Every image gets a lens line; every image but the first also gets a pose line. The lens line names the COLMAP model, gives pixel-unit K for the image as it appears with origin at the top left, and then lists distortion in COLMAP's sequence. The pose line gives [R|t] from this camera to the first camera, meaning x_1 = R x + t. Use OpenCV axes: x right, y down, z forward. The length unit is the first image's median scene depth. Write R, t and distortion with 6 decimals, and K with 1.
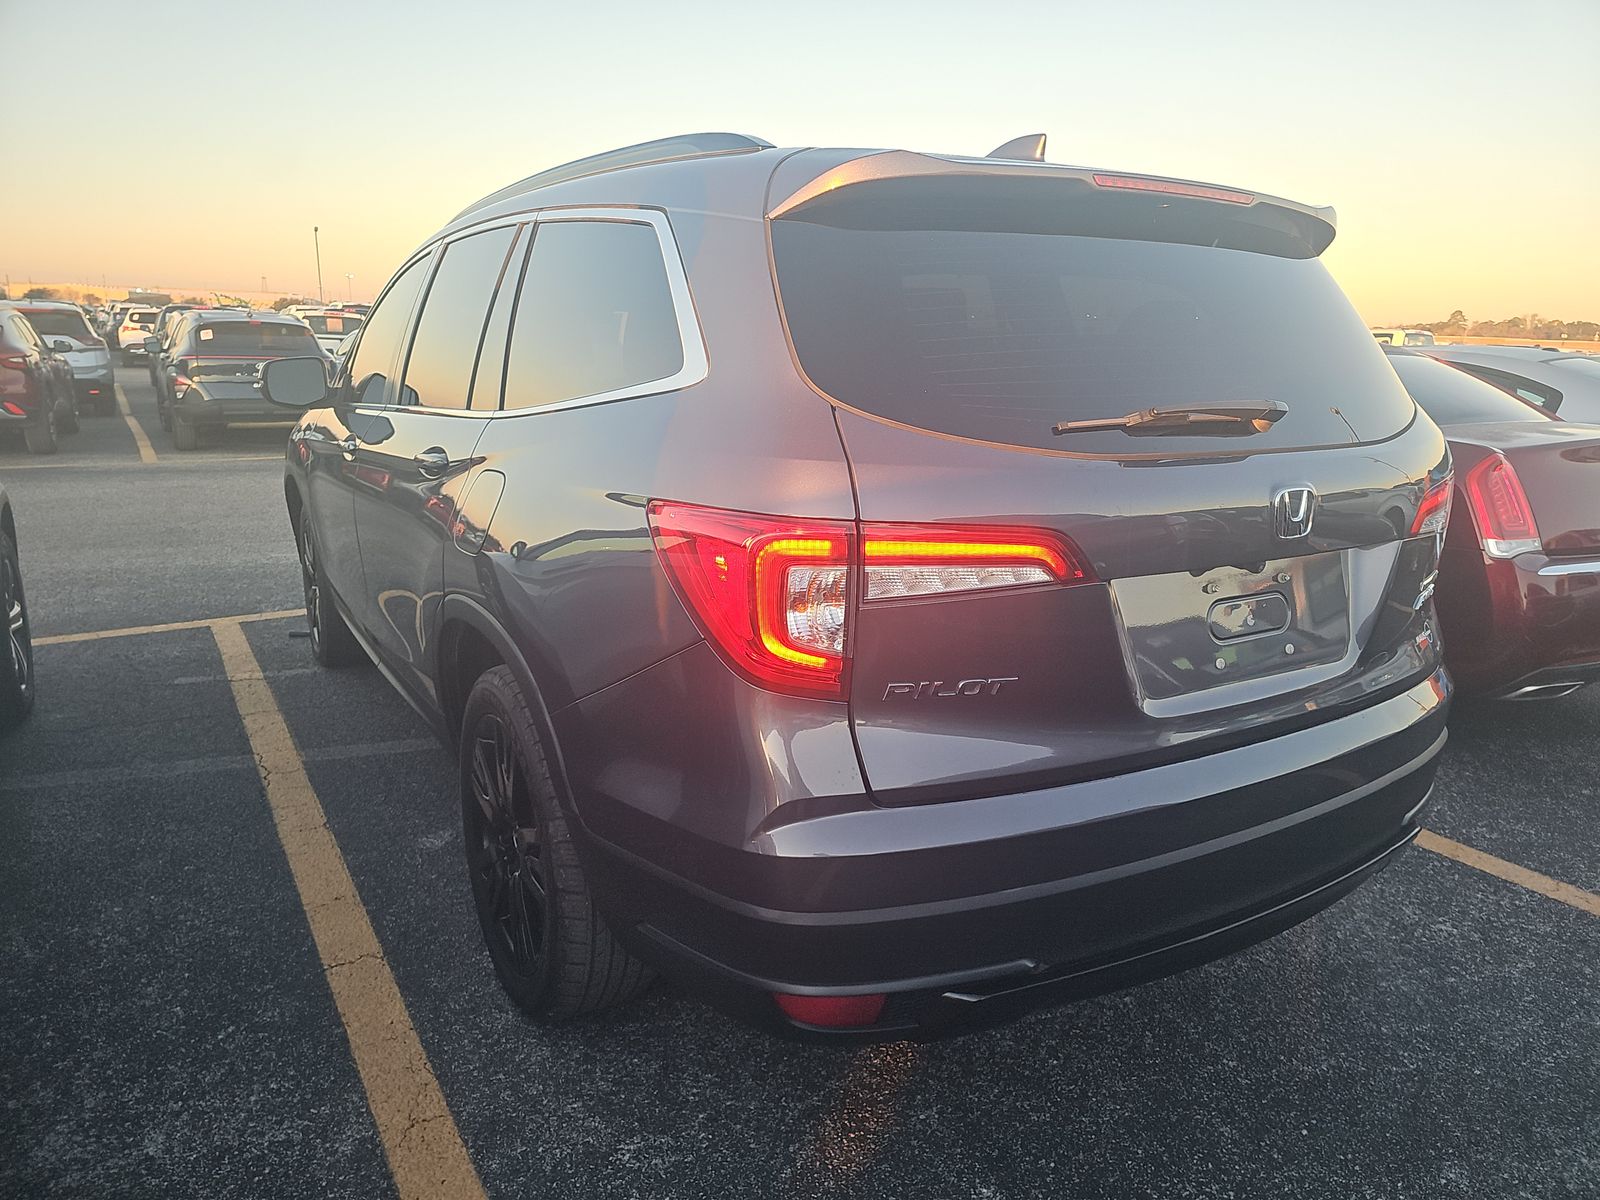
lens RADIAL K [[1093.8, 0, 802.7], [0, 1093.8, 583.7], [0, 0, 1]] dist [0.062919, -0.071935]
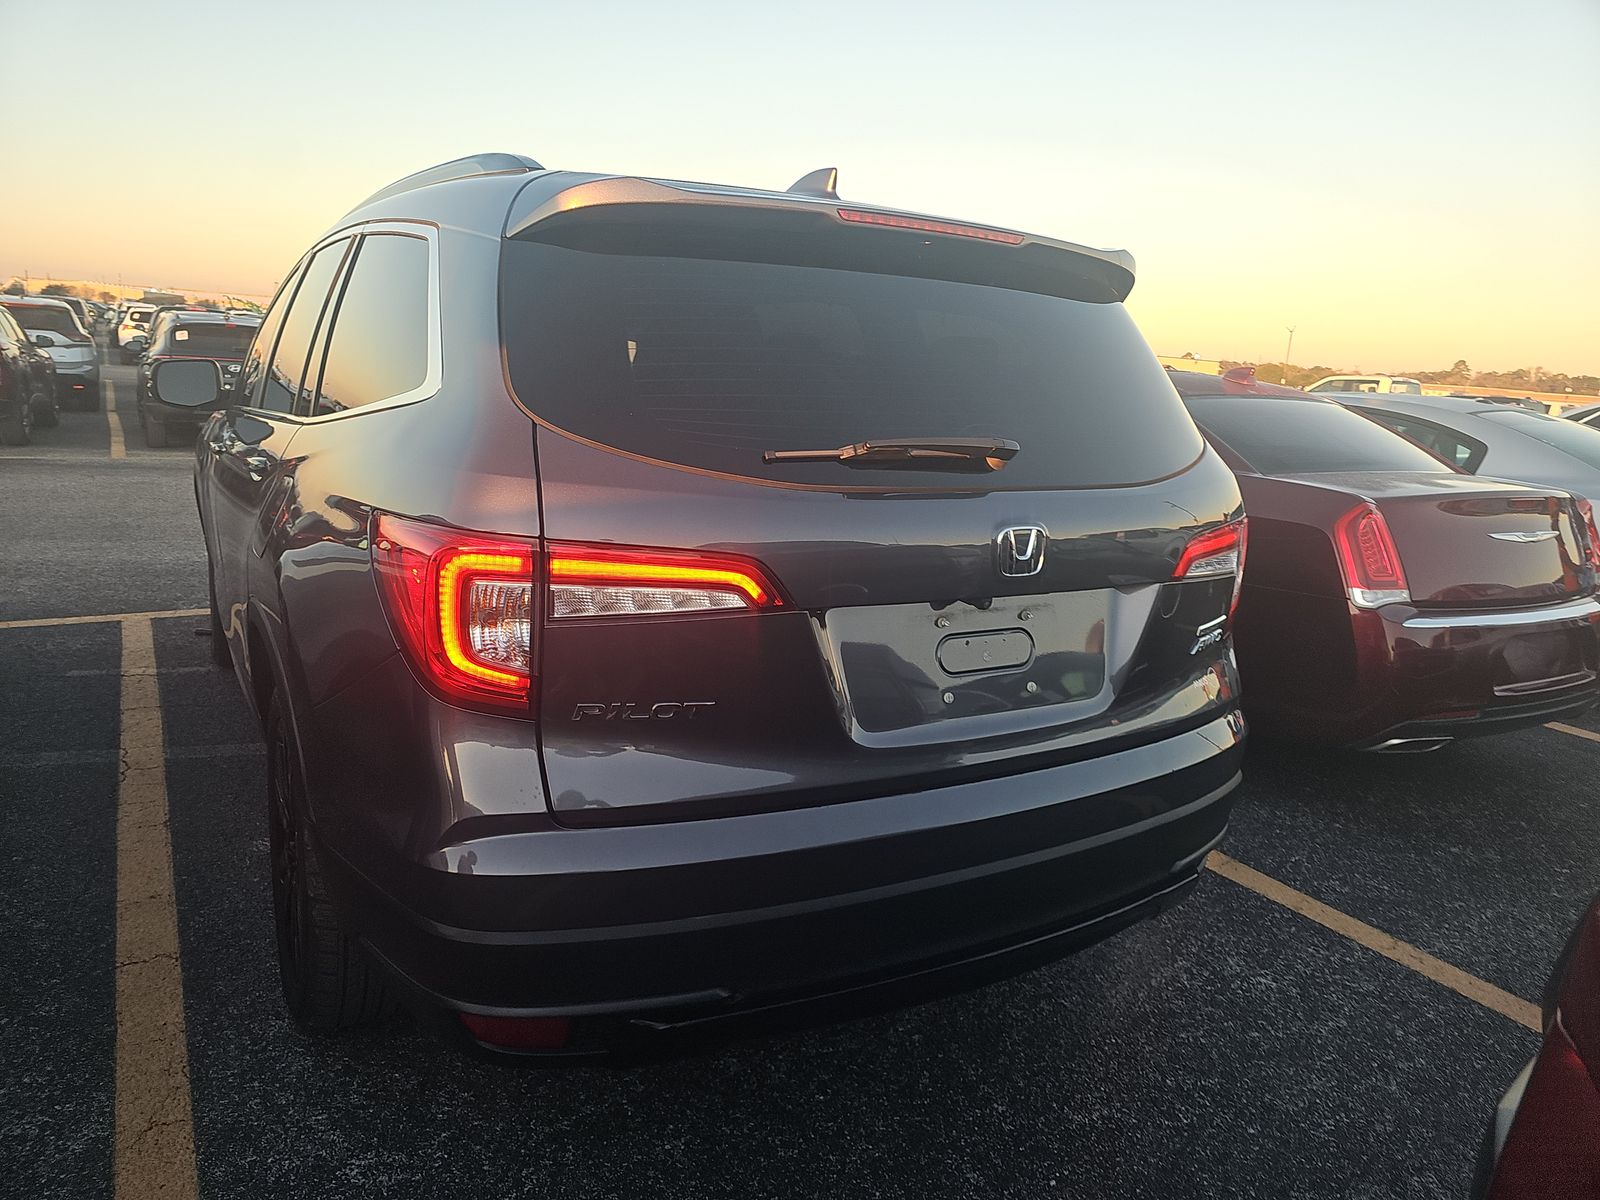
lens RADIAL K [[1092.4, 0, 715.1], [0, 1092.4, 570.7], [0, 0, 1]] dist [0.059625, -0.067153]
pose [[0.998905, 0.042924, -0.018632, 0.133897], [-0.043471, 0.998604, -0.030015, -0.002795], [0.017318, 0.030792, 0.999376, 0.000783]]
